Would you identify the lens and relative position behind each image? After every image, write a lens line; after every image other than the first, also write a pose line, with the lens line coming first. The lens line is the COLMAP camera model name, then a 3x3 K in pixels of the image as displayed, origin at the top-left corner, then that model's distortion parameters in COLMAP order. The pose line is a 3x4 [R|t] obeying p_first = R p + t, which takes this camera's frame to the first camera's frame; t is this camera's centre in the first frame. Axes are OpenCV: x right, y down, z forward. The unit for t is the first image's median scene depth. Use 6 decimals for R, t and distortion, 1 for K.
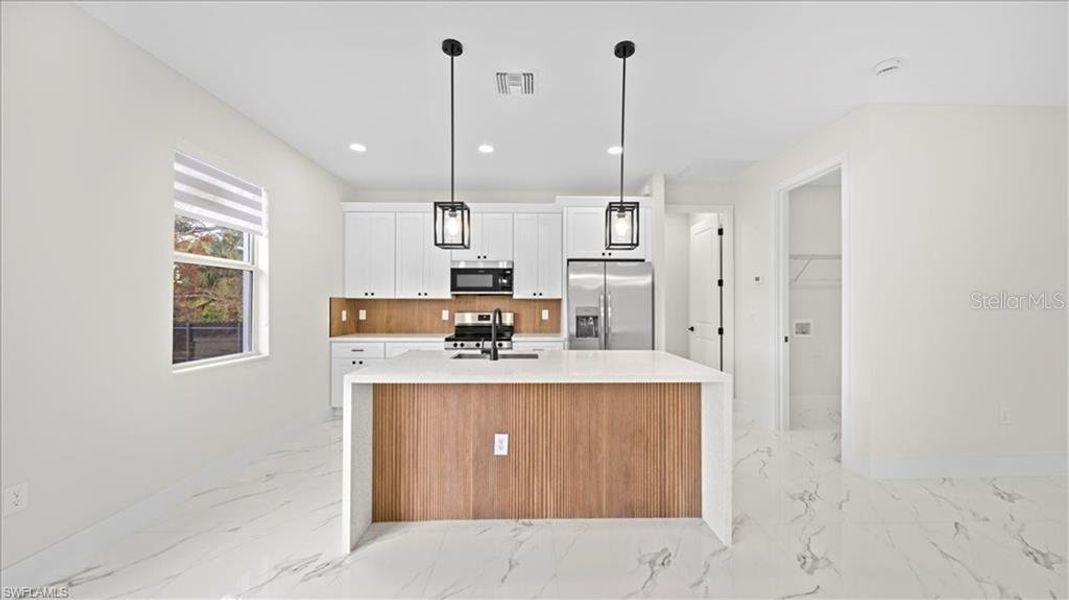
lens RADIAL K [[371.2, 0, 534.5], [0, 371.2, 300.0], [0, 0, 1]] dist [-0.000473, 0.000002]
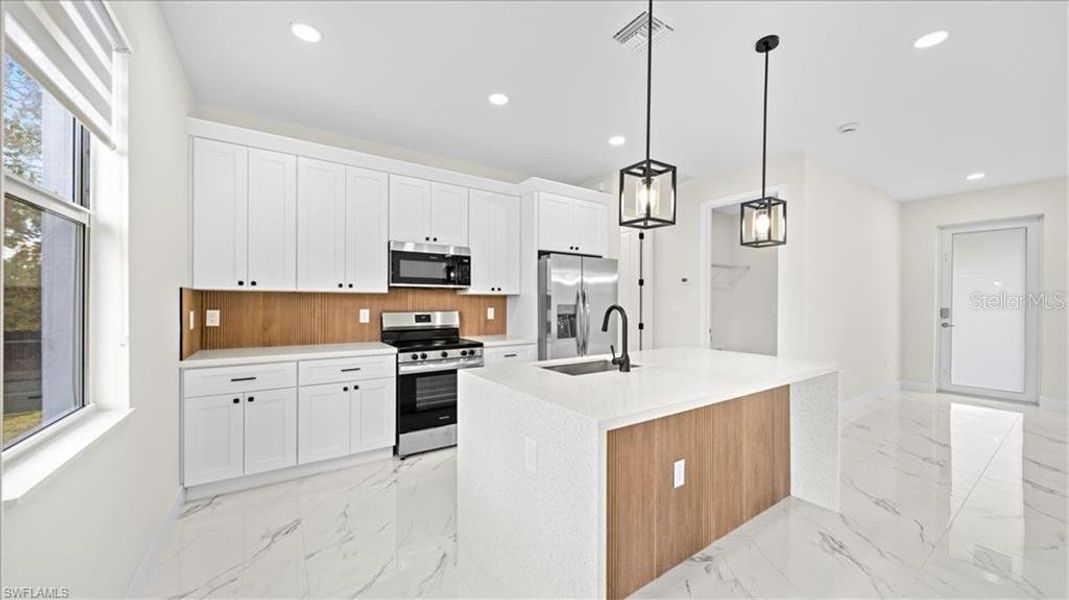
lens RADIAL K [[383.5, 0, 534.5], [0, 383.5, 300.0], [0, 0, 1]] dist [-0.000232, 0.000034]
pose [[0.836869, 0.005047, 0.547381, -0.396972], [-0.010387, 0.999924, 0.006661, 0.002146], [-0.547305, -0.011260, 0.836857, 0.227813]]
